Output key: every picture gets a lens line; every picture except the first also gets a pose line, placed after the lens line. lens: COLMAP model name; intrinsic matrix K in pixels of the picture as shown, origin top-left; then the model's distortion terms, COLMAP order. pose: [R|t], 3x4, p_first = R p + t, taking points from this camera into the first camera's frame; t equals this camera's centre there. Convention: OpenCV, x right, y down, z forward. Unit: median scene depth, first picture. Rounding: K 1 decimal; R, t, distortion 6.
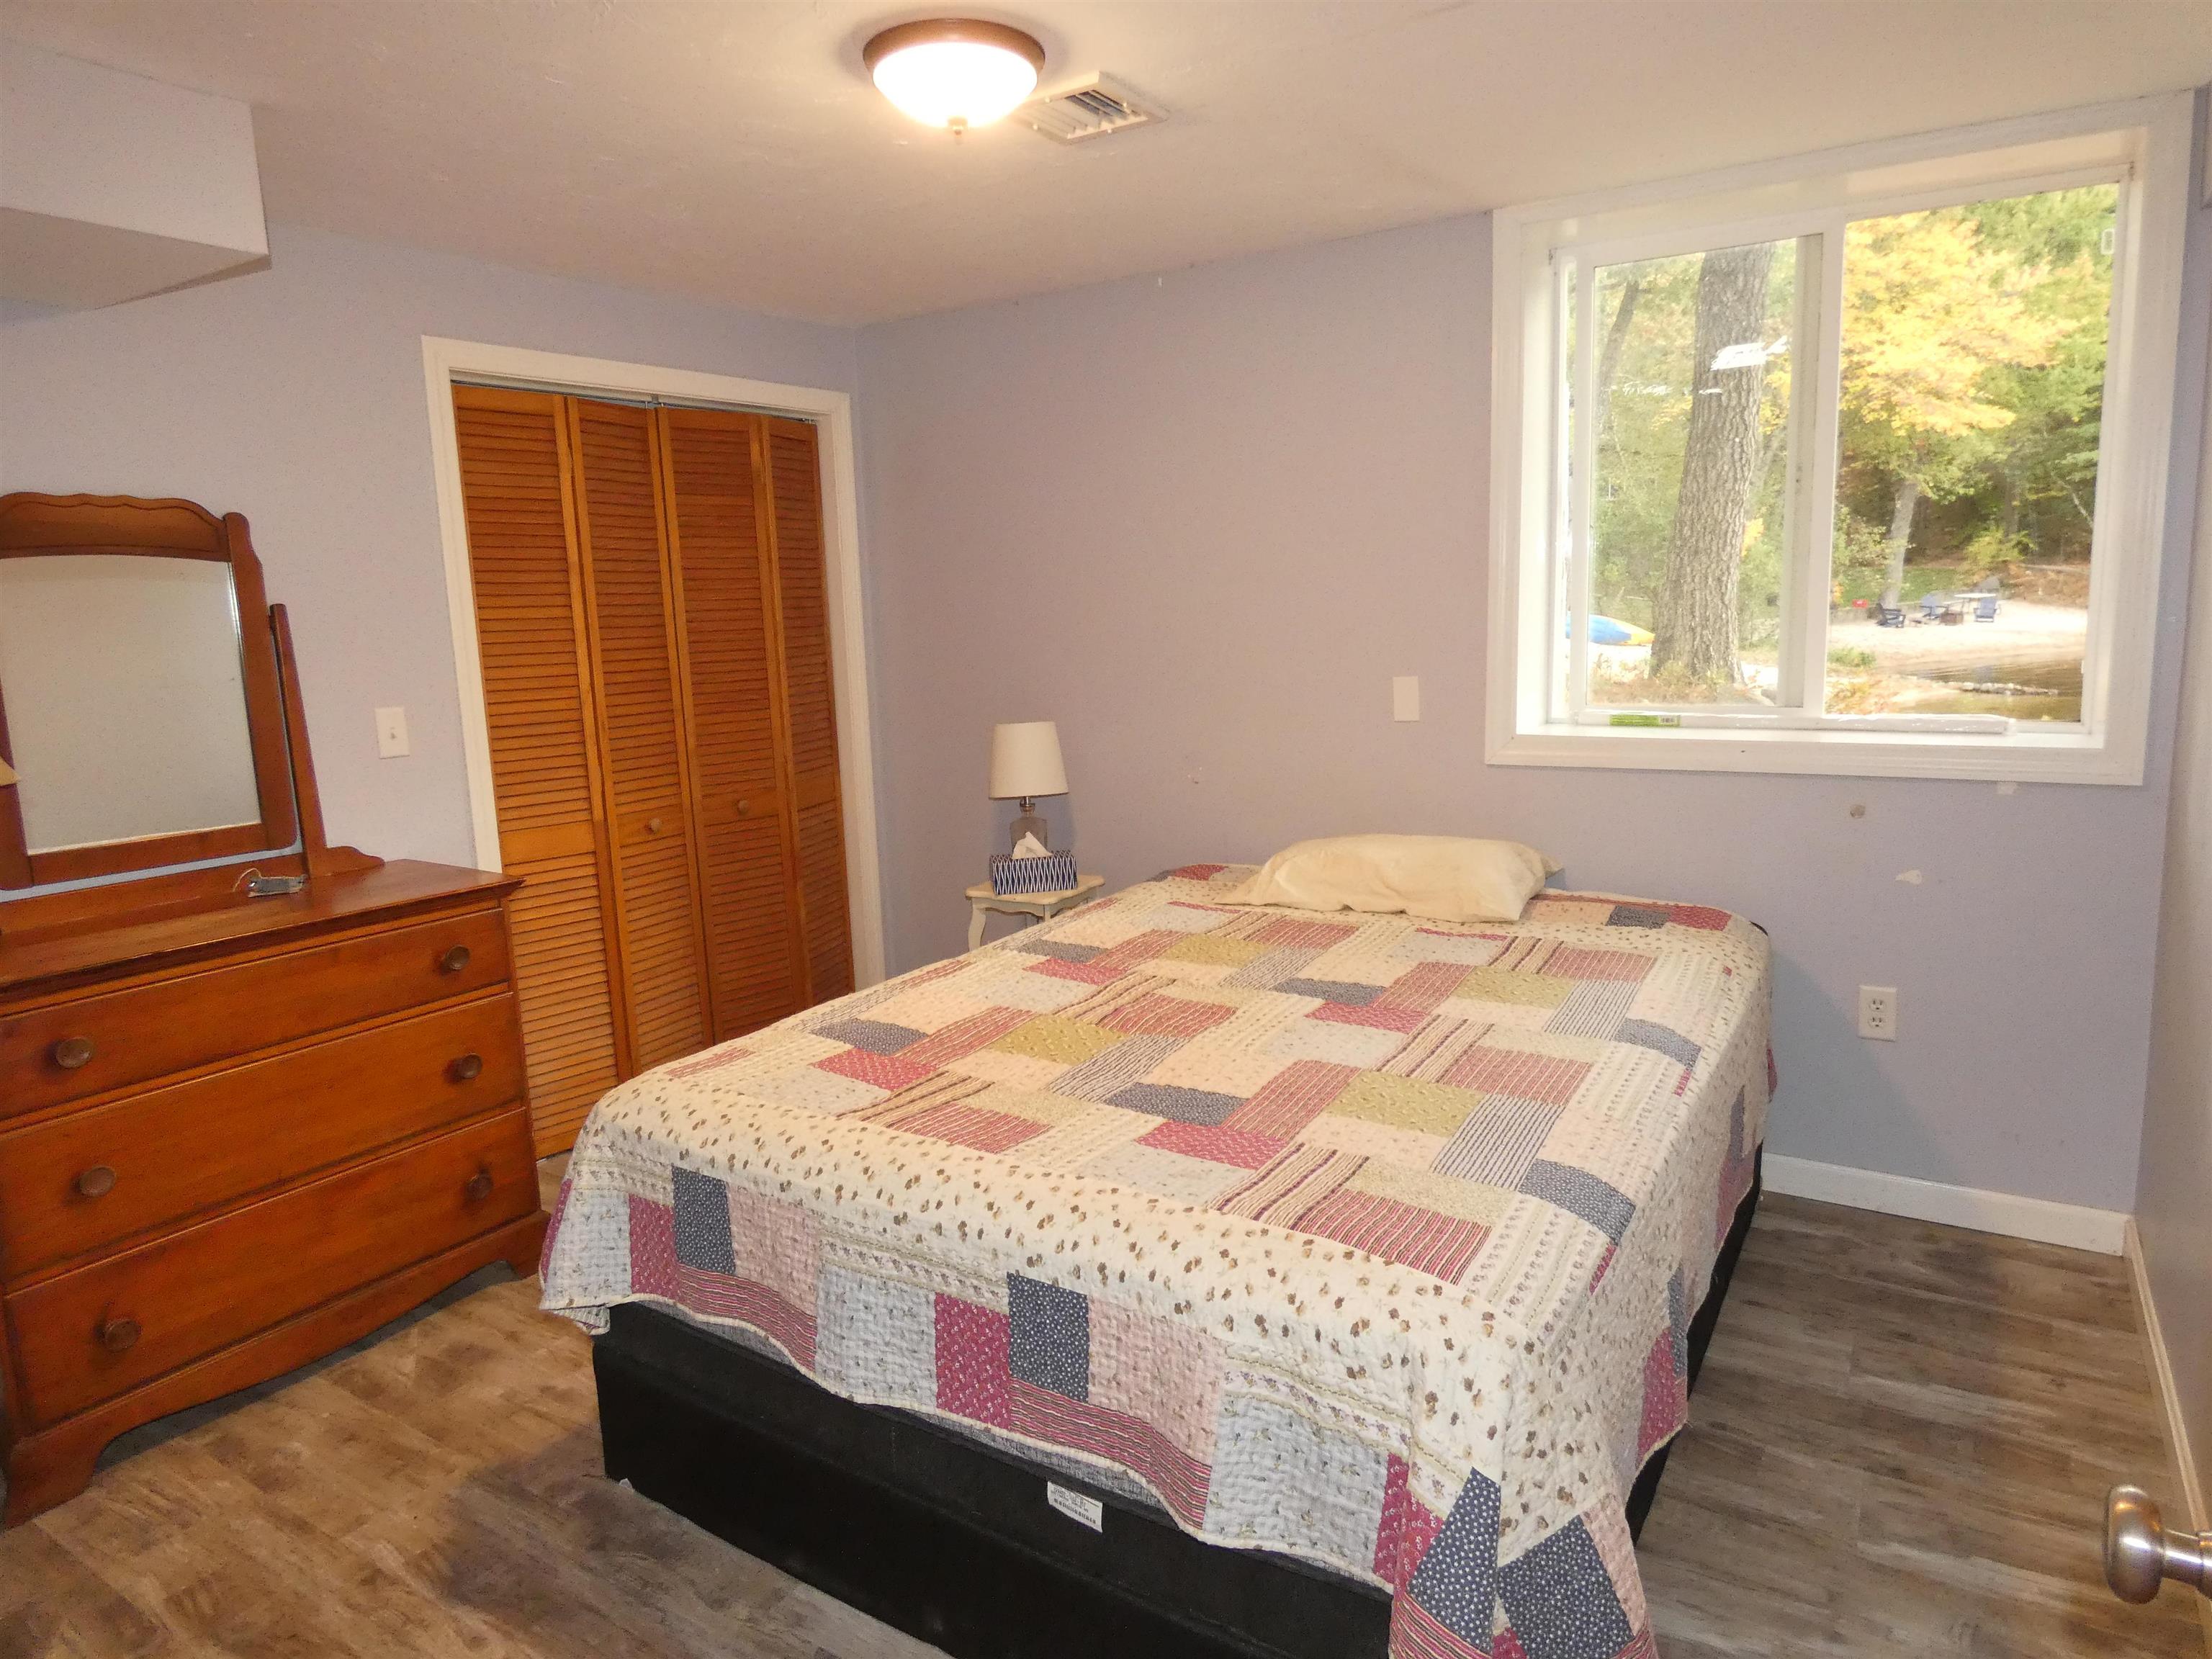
lens RADIAL K [[1426.3, 0, 1096.9], [0, 1426.3, 830.5], [0, 0, 1]] dist [0.046612, -0.071317]
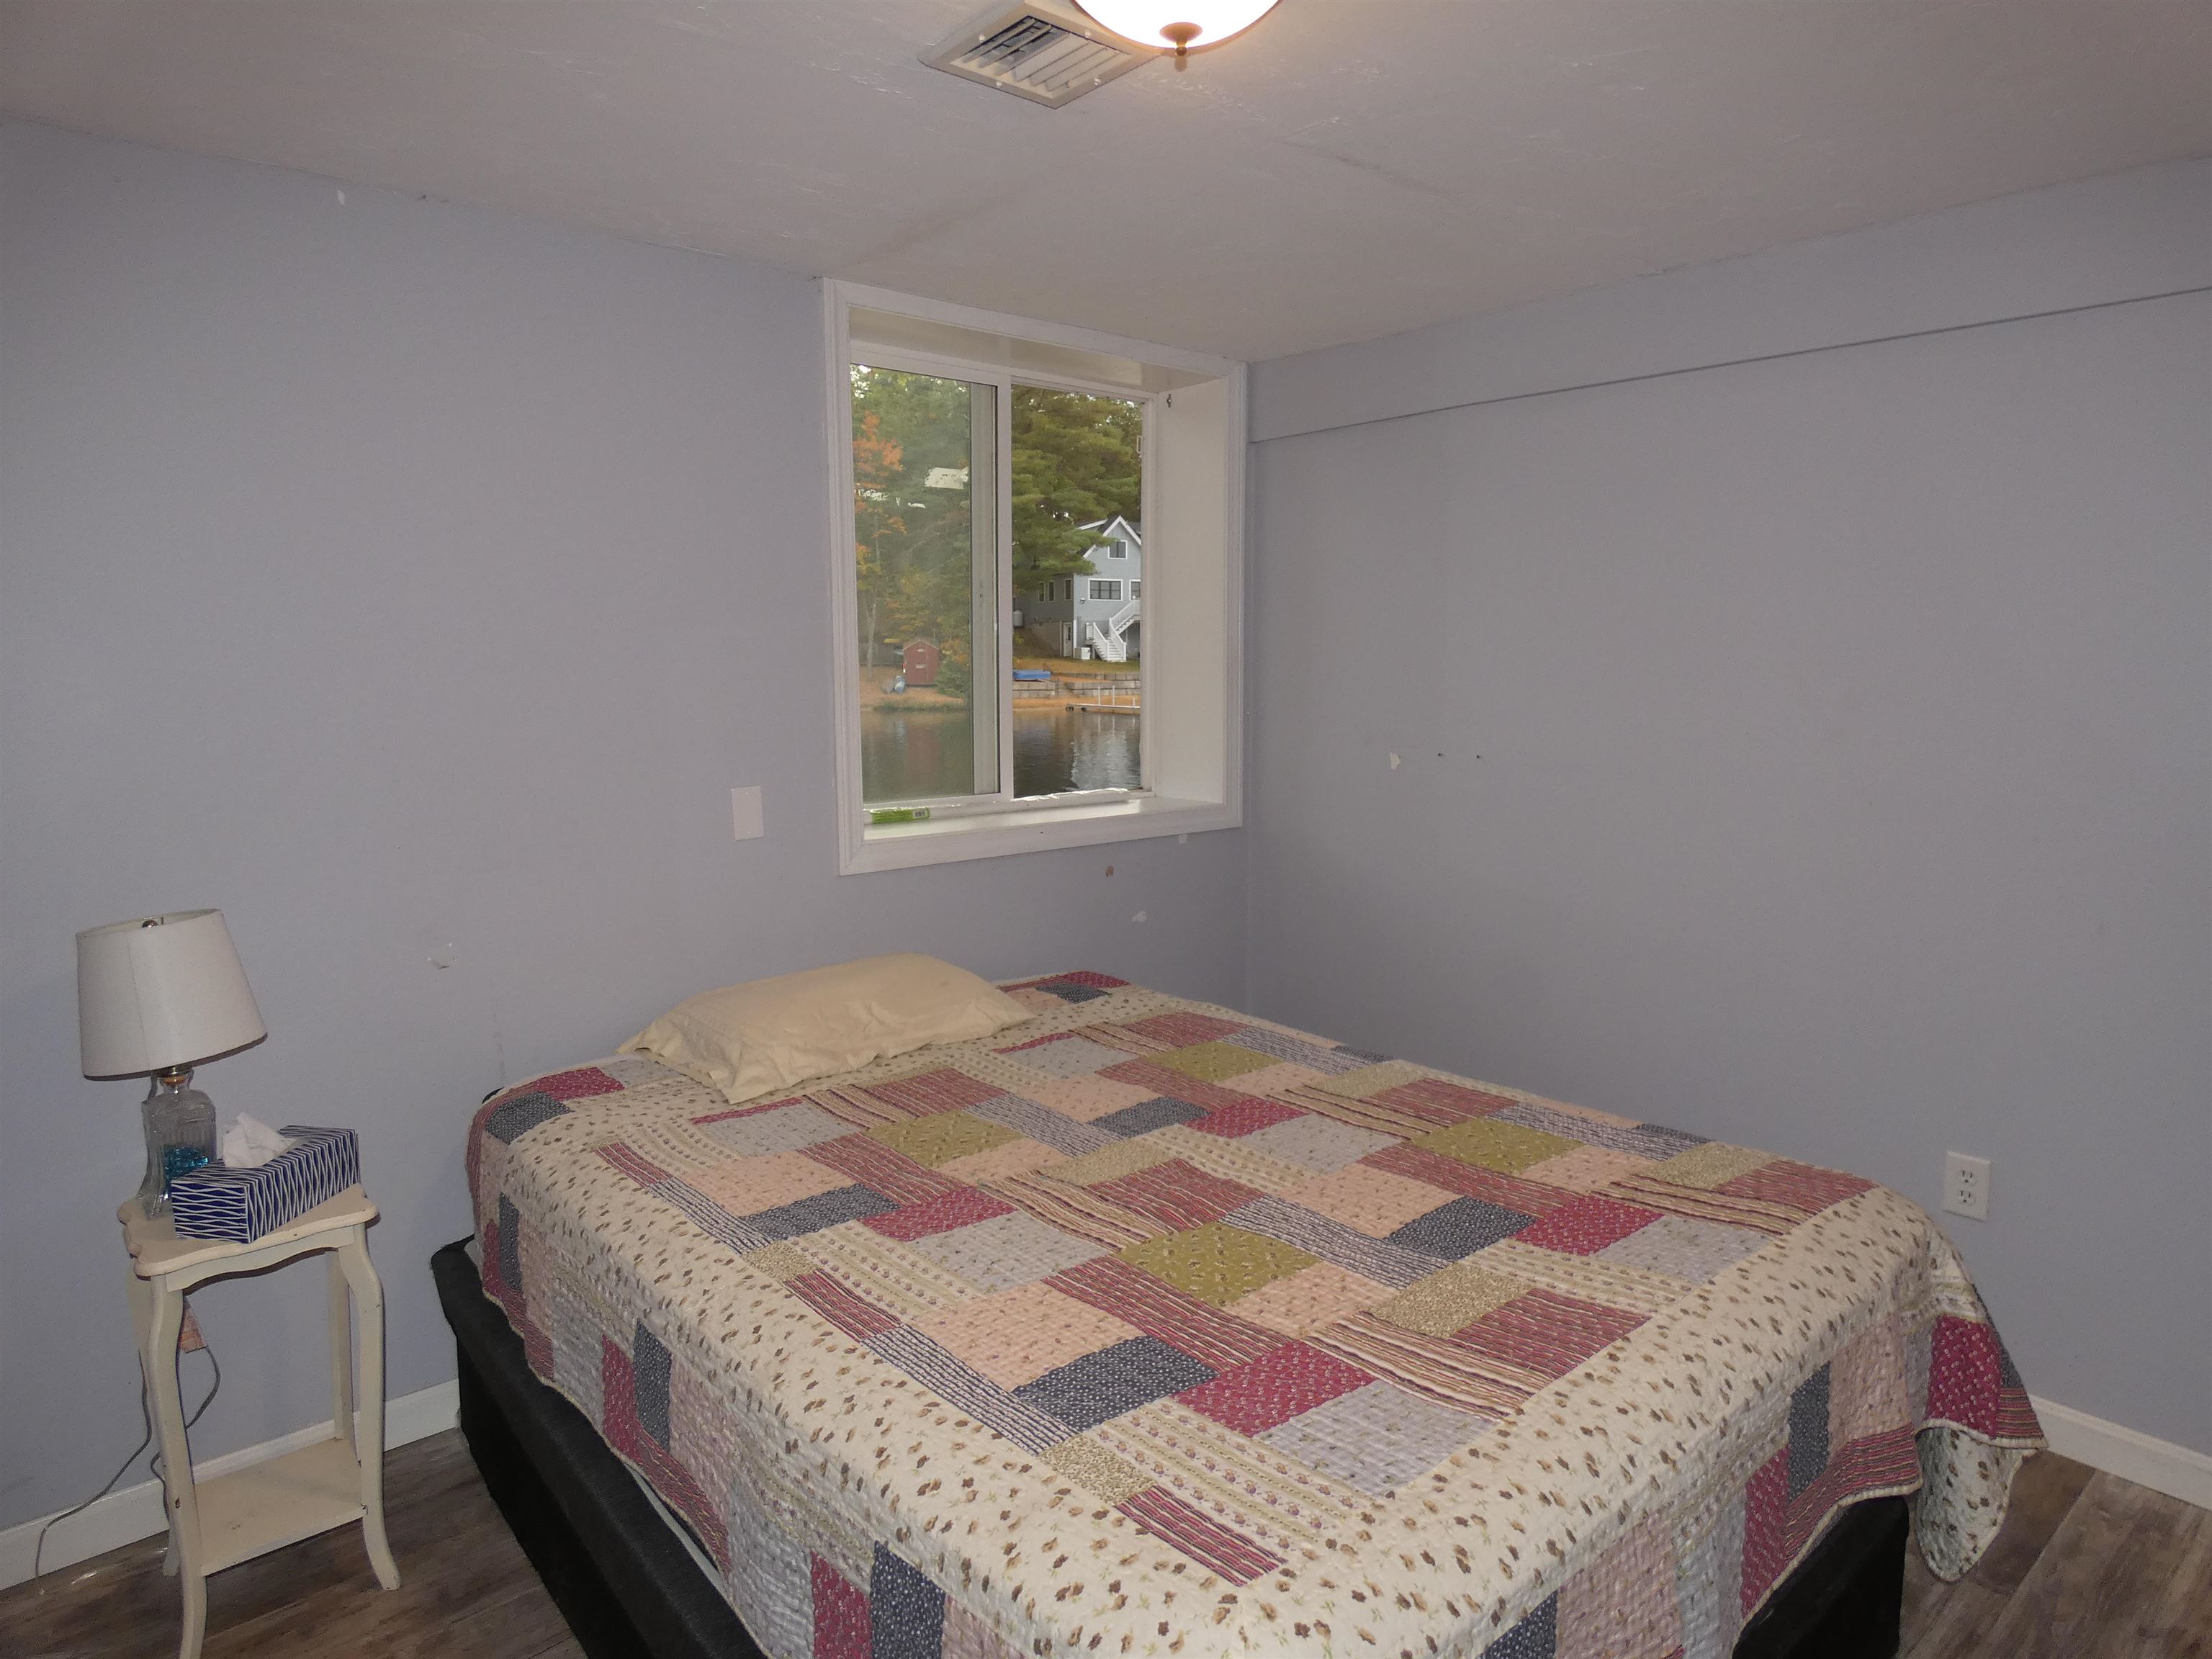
lens RADIAL K [[1426.3, 0, 1096.9], [0, 1426.3, 830.5], [0, 0, 1]] dist [0.046612, -0.071317]
pose [[0.222483, -0.080074, 0.971643, -0.753088], [0.158982, 0.986261, 0.044876, -0.120715], [-0.961887, 0.144490, 0.232157, 0.847239]]
